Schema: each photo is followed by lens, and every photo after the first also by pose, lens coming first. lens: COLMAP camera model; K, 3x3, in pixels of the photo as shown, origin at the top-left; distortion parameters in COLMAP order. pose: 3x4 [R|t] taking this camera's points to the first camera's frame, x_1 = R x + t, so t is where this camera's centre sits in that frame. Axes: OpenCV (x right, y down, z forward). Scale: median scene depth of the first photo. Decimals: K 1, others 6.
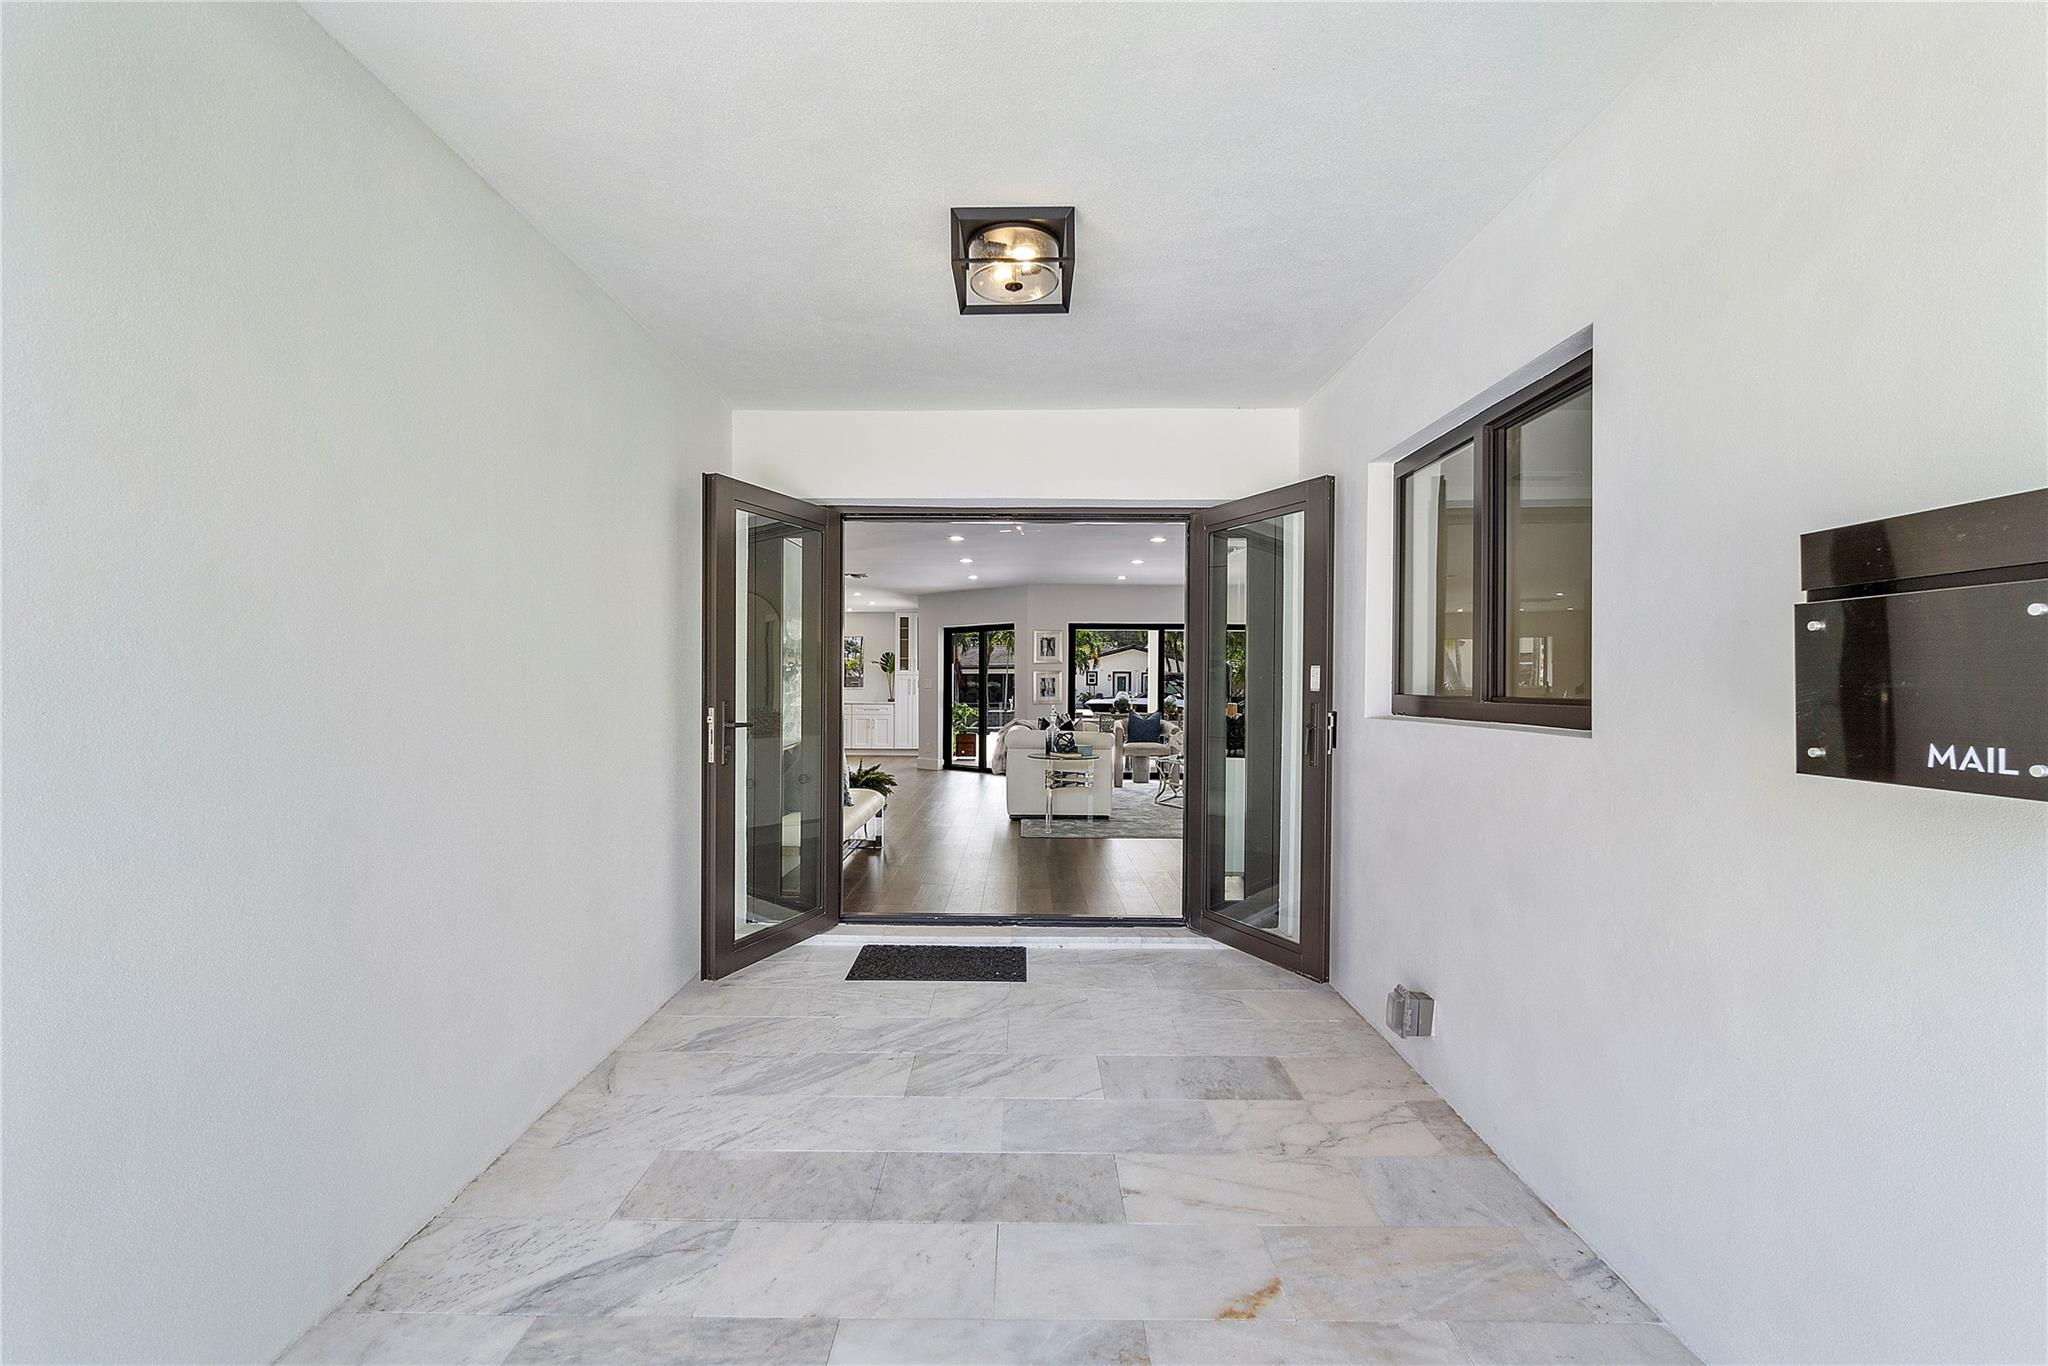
lens RADIAL K [[882.3, 0, 1020.0], [0, 882.3, 687.7], [0, 0, 1]] dist [-0.003731, 0.000596]
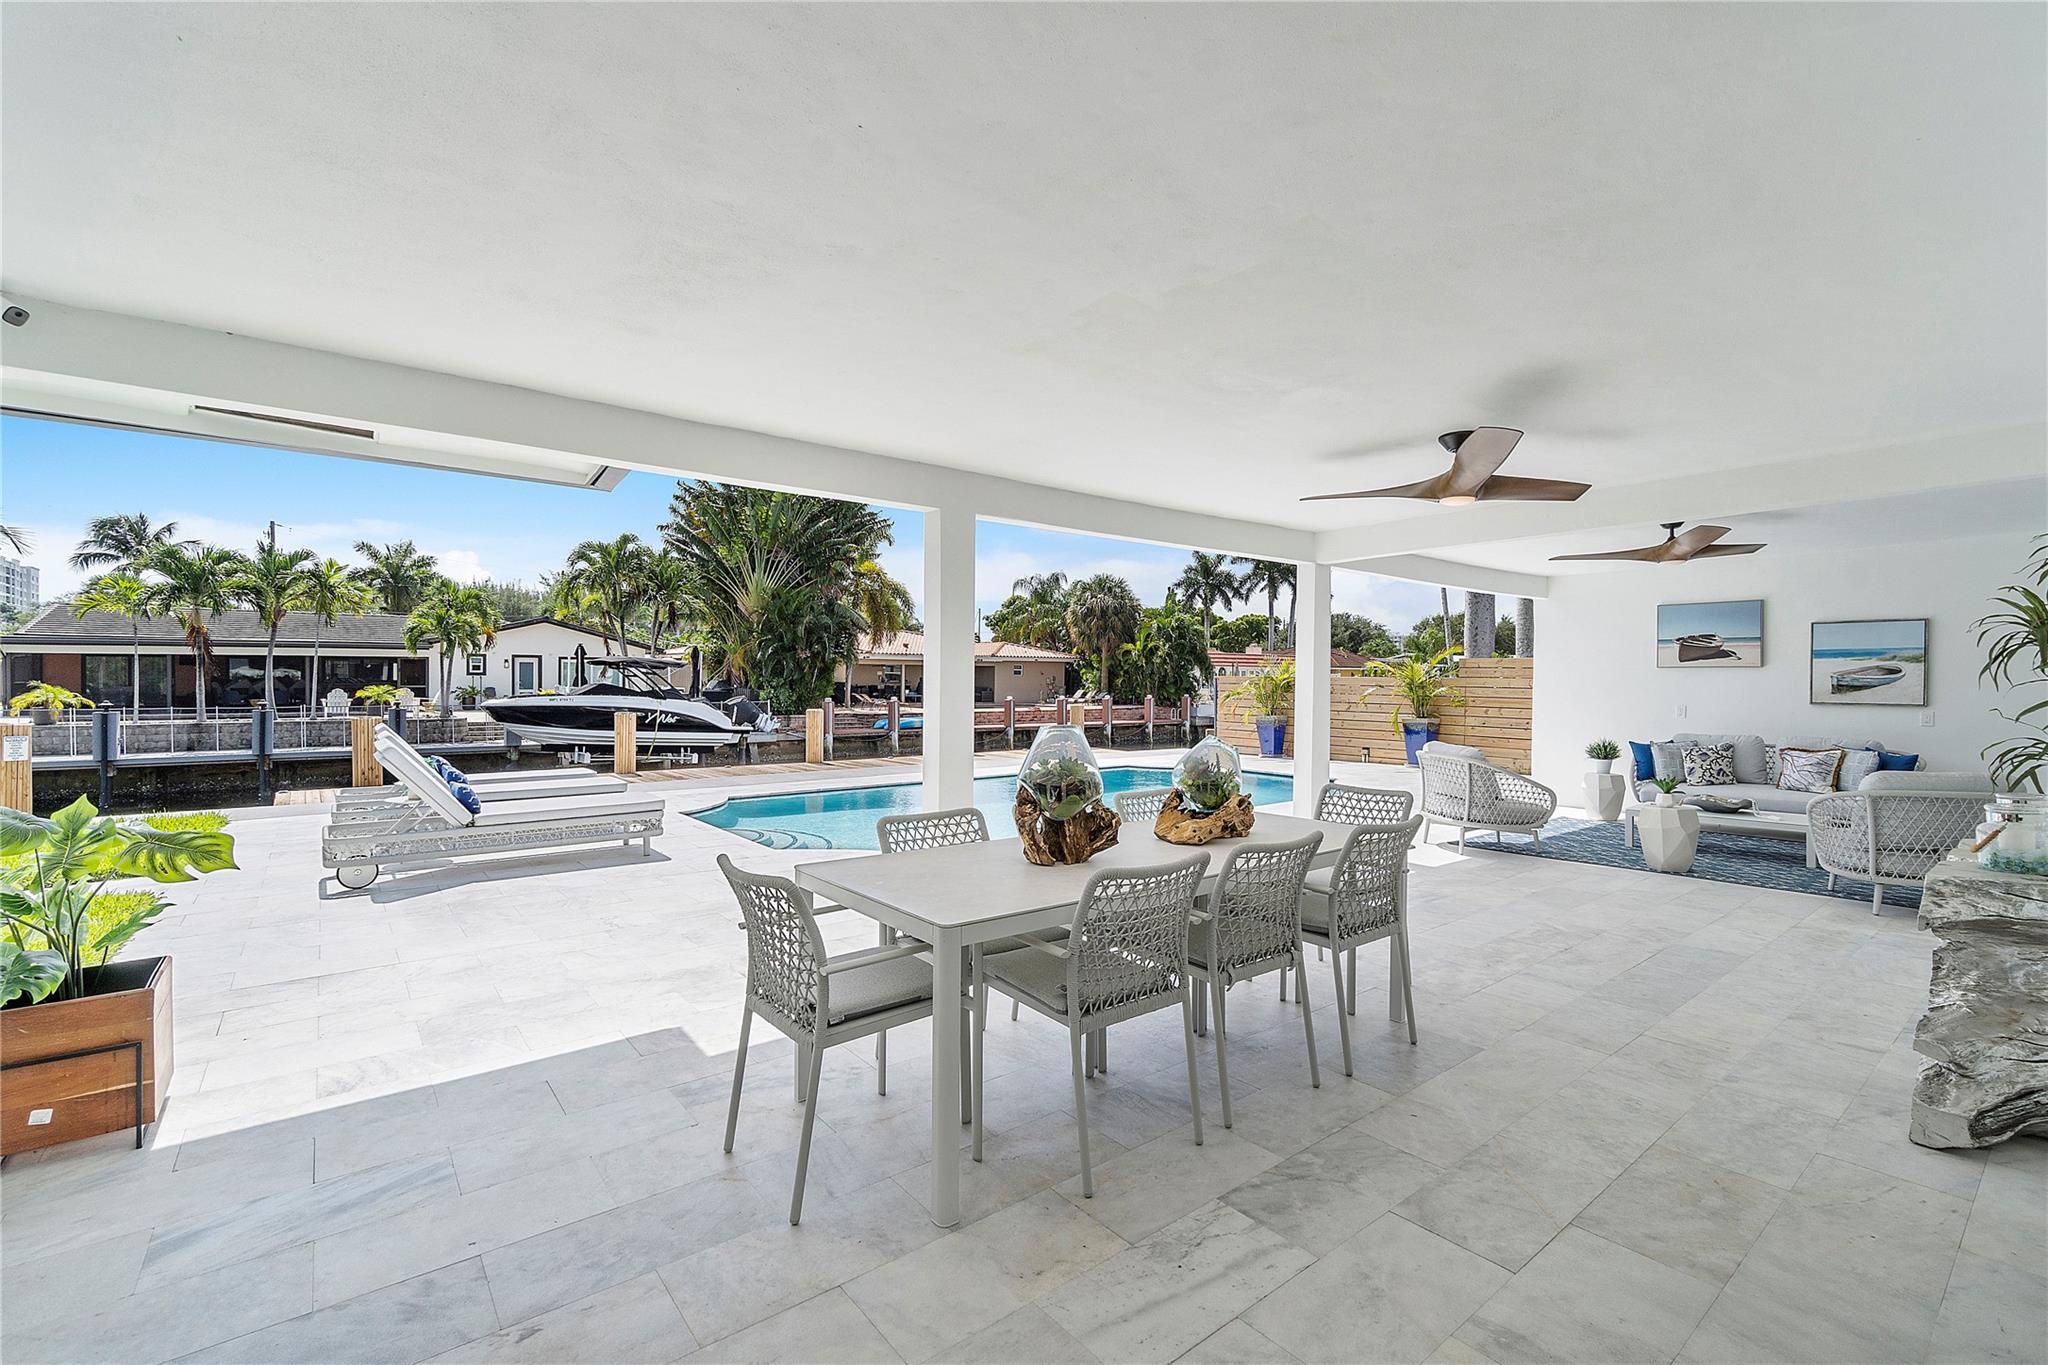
lens RADIAL K [[887.2, 0, 1016.7], [0, 887.2, 683.8], [0, 0, 1]] dist [-0.002407, 0.000424]
pose [[0.790652, -0.005423, 0.612241, -0.048800], [-0.000187, 0.999959, 0.009098, -0.017083], [-0.612265, -0.007308, 0.790619, 1.738972]]
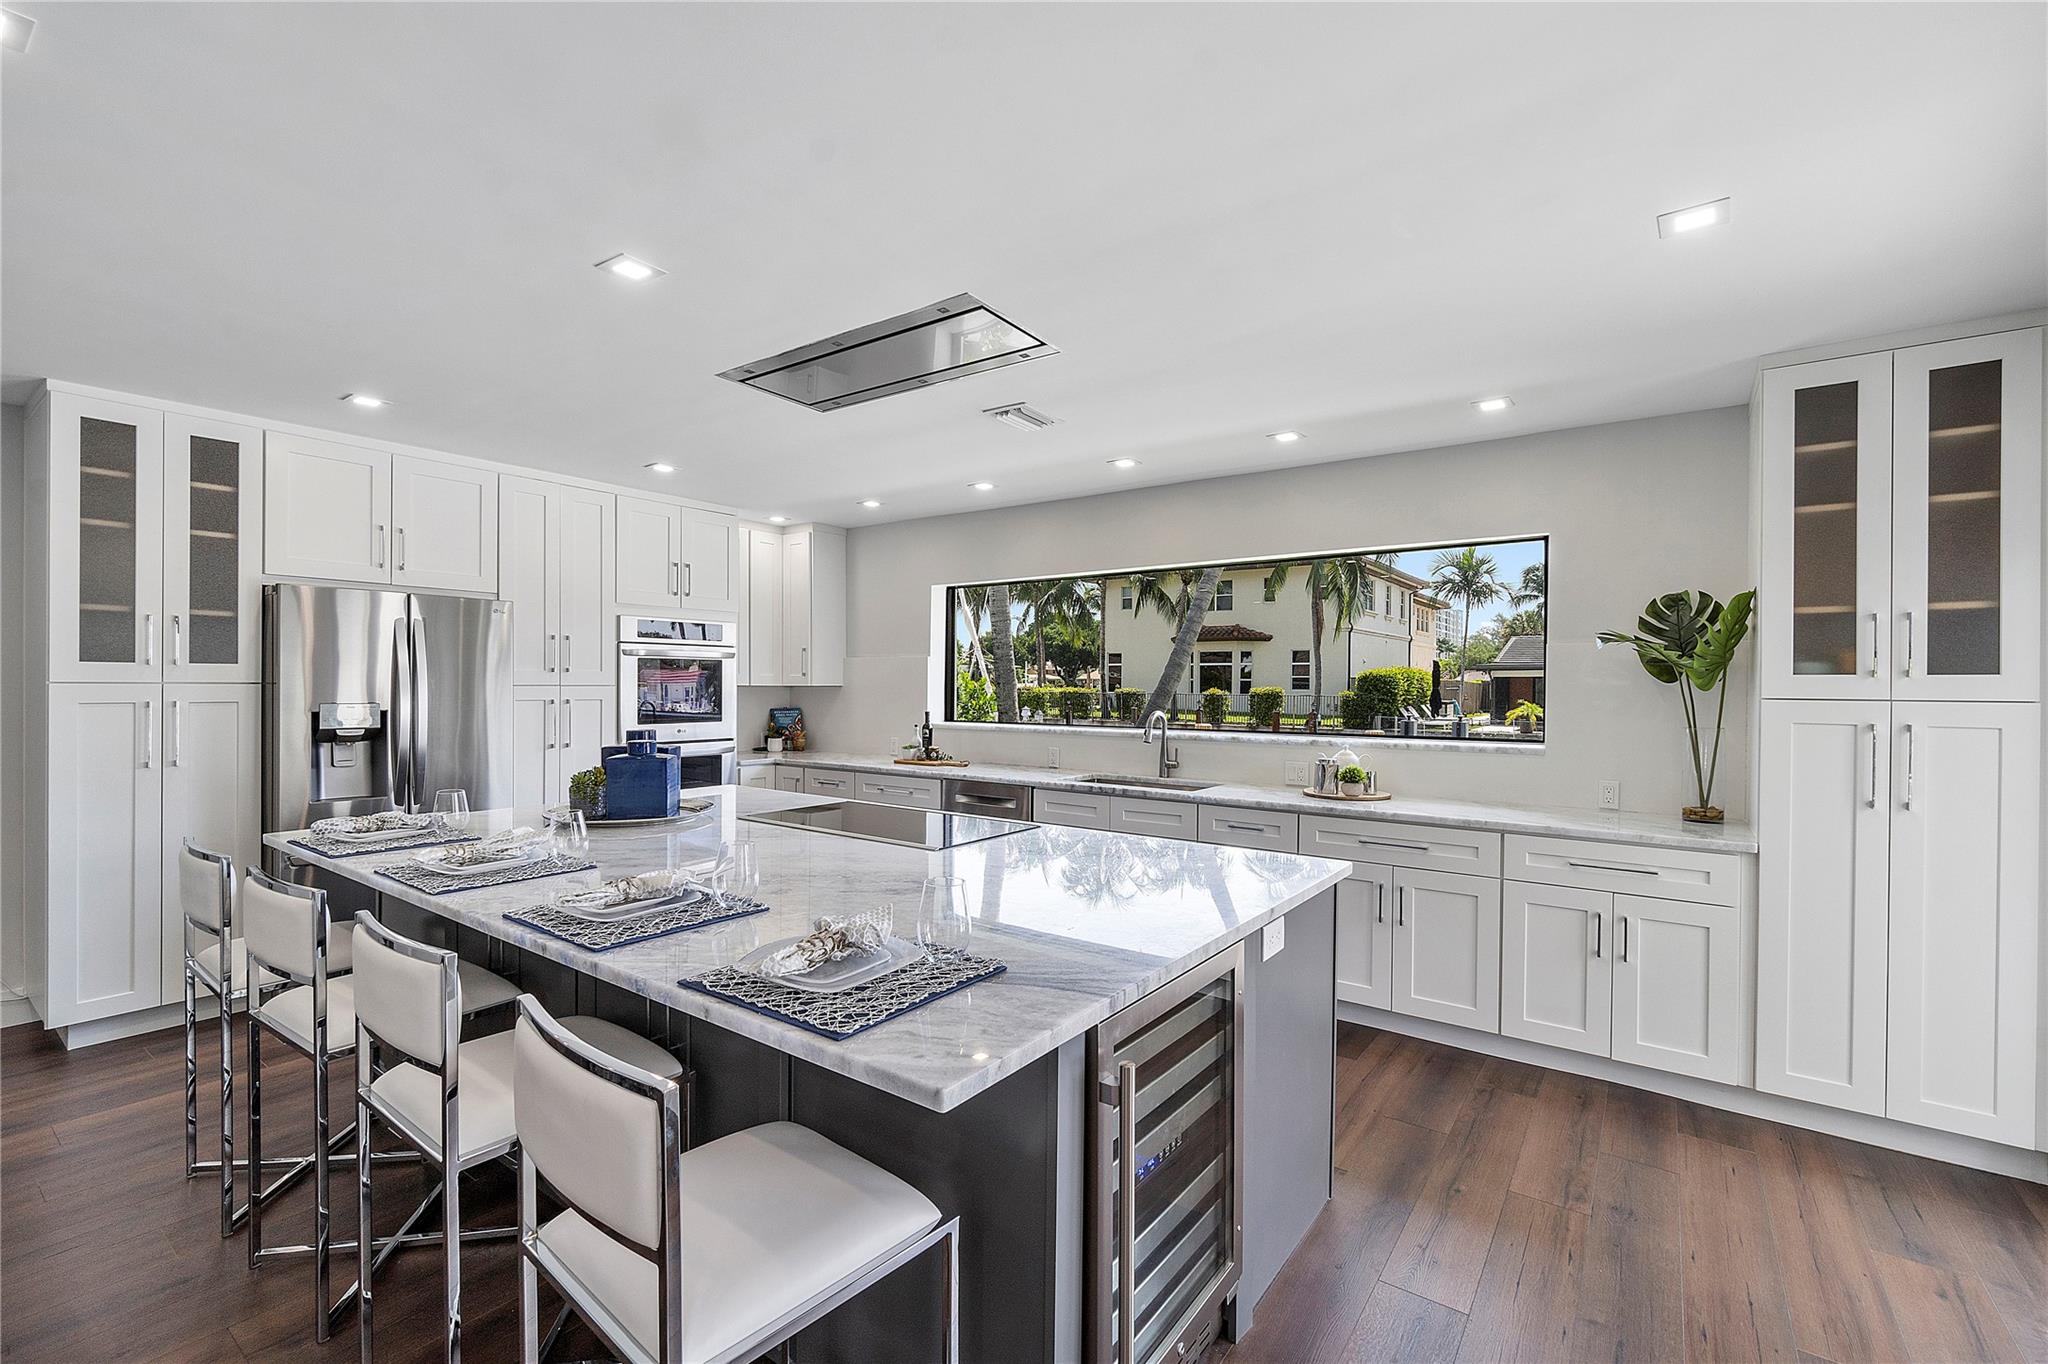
lens RADIAL K [[887.1, 0, 1027.5], [0, 887.1, 687.7], [0, 0, 1]] dist [0.008416, 0.000293]
pose [[0.809630, 0.003850, -0.586928, -0.350162], [-0.005521, 0.999984, -0.001056, -0.035626], [0.586915, 0.004095, 0.809638, 1.681674]]
